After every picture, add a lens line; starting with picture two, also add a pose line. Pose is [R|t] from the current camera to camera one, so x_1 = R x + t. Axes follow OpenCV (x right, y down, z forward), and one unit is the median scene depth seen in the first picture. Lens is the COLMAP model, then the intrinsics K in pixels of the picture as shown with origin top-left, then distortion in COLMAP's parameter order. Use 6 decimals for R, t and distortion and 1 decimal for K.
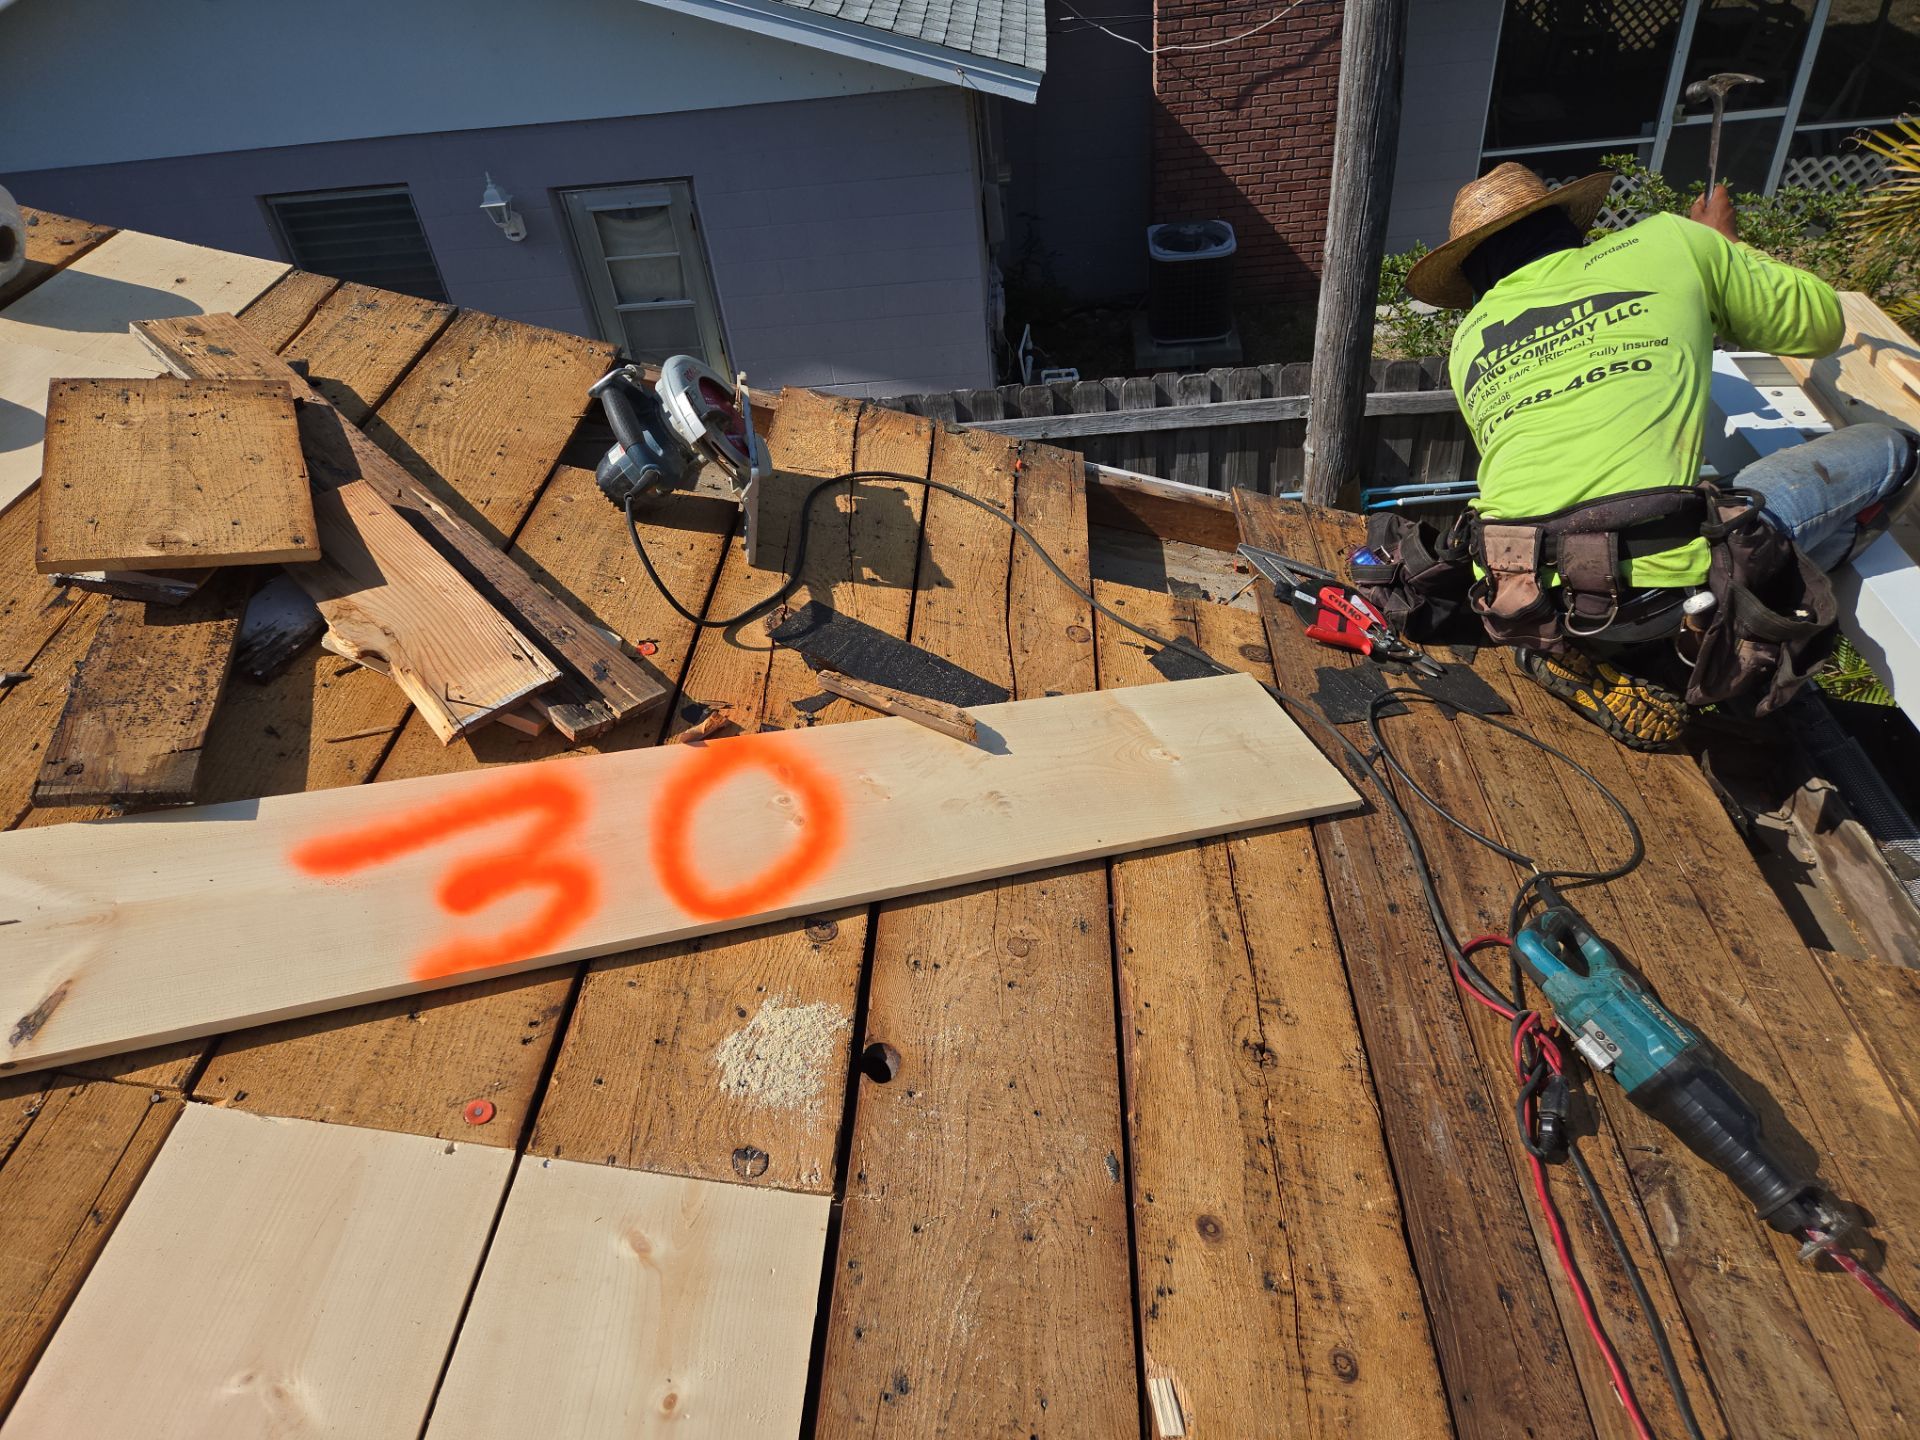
lens RADIAL K [[1297.2, 0, 950.9], [0, 1297.2, 730.7], [0, 0, 1]] dist [0.087682, -0.076037]
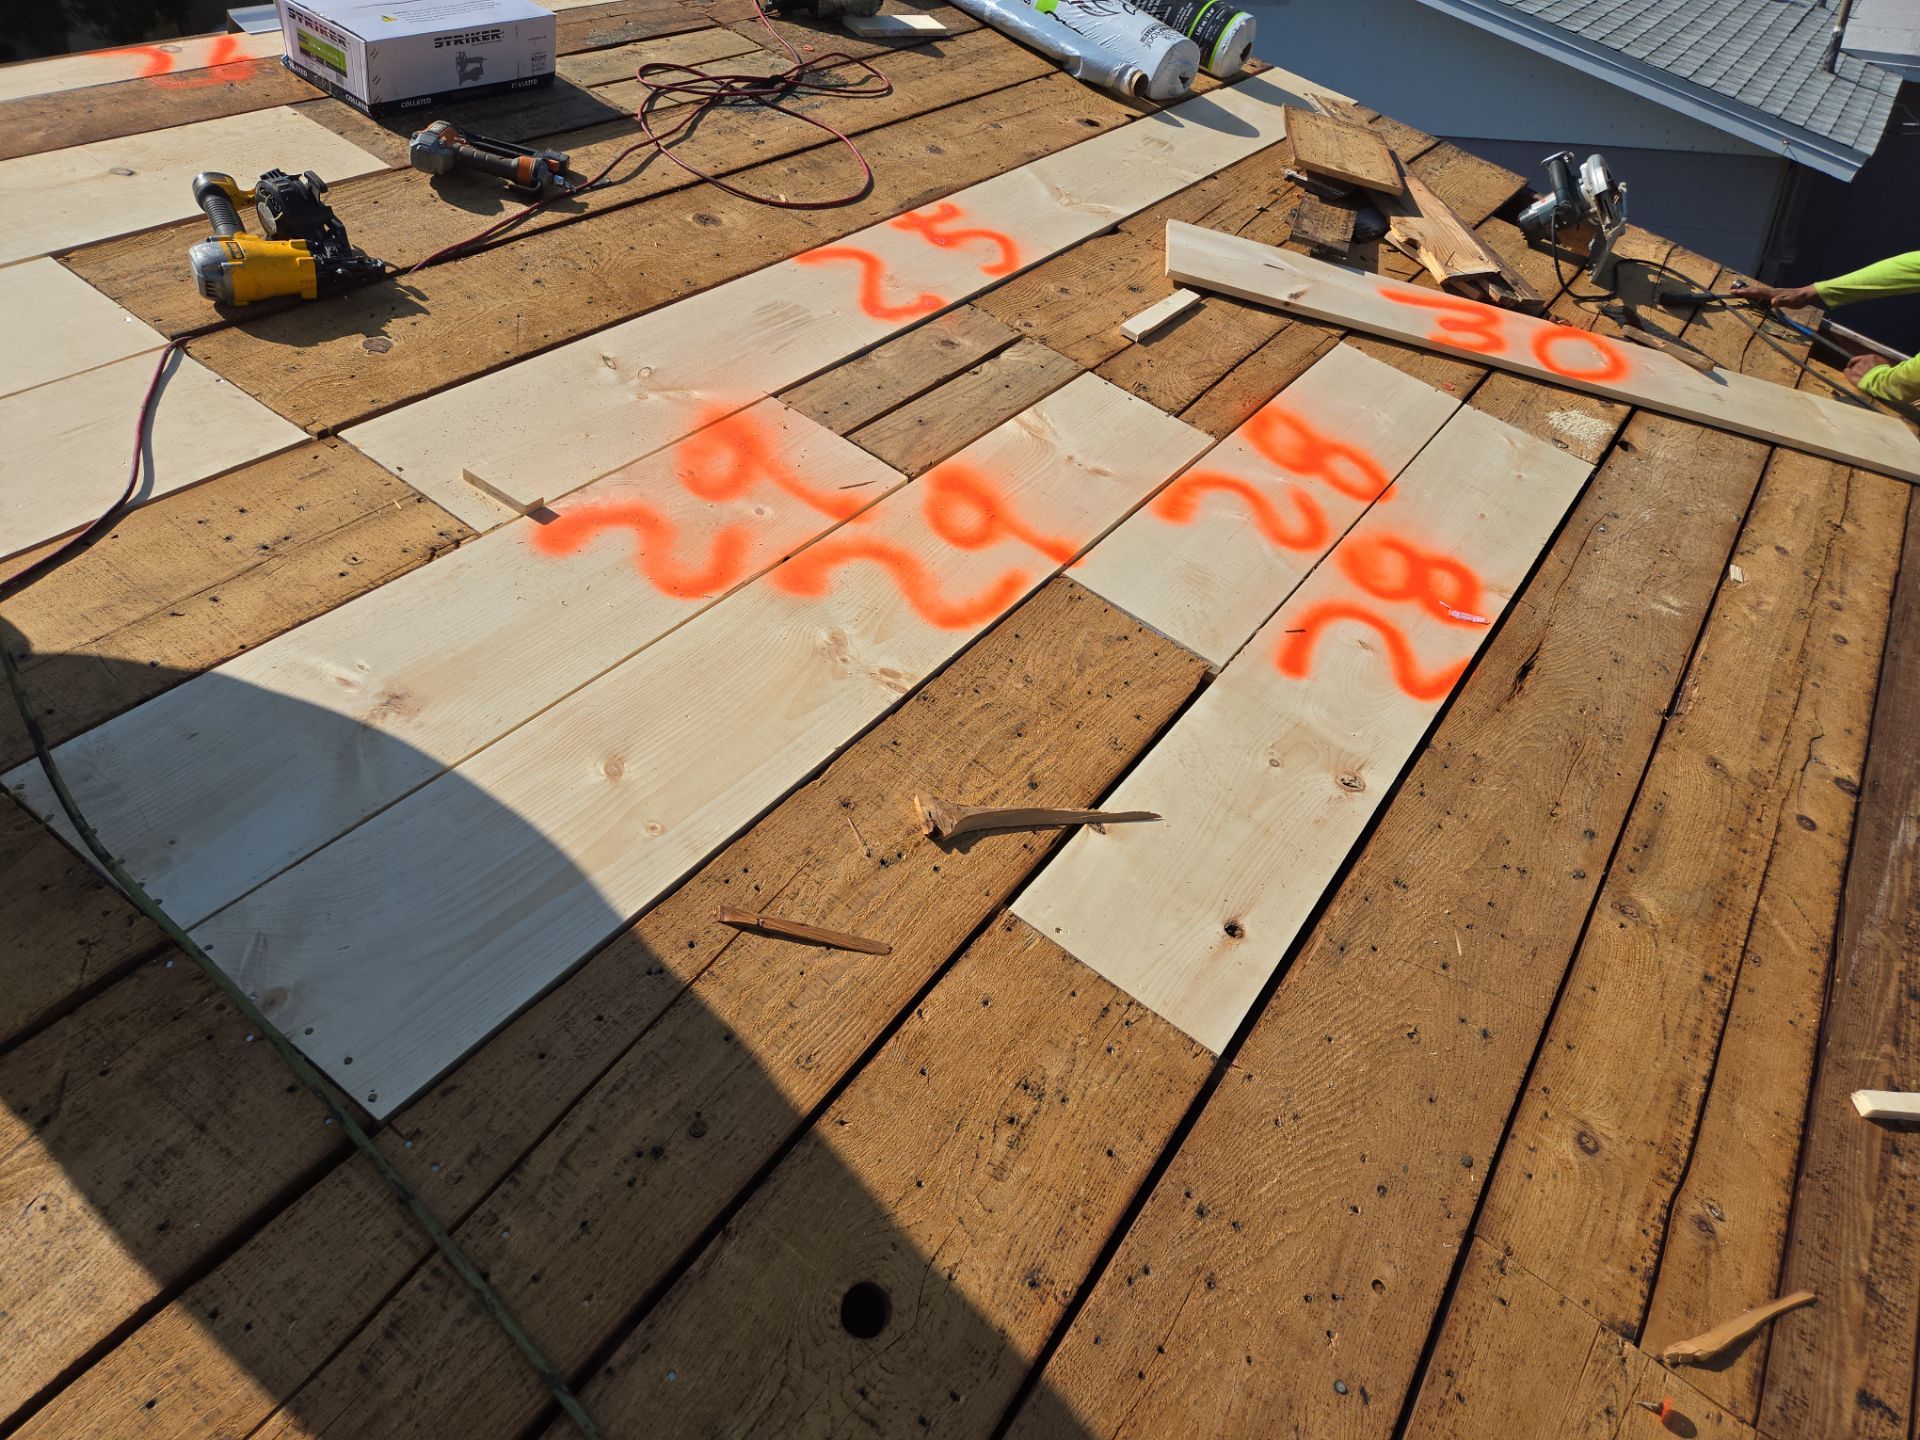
lens RADIAL K [[1328.7, 0, 960.0], [0, 1328.7, 720.0], [0, 0, 1]] dist [0.043835, -0.003439]
pose [[0.865069, 0.340313, -0.368569, -0.030201], [-0.364999, 0.931003, 0.002938, 0.861491], [0.344139, 0.131985, 0.929596, -1.042802]]
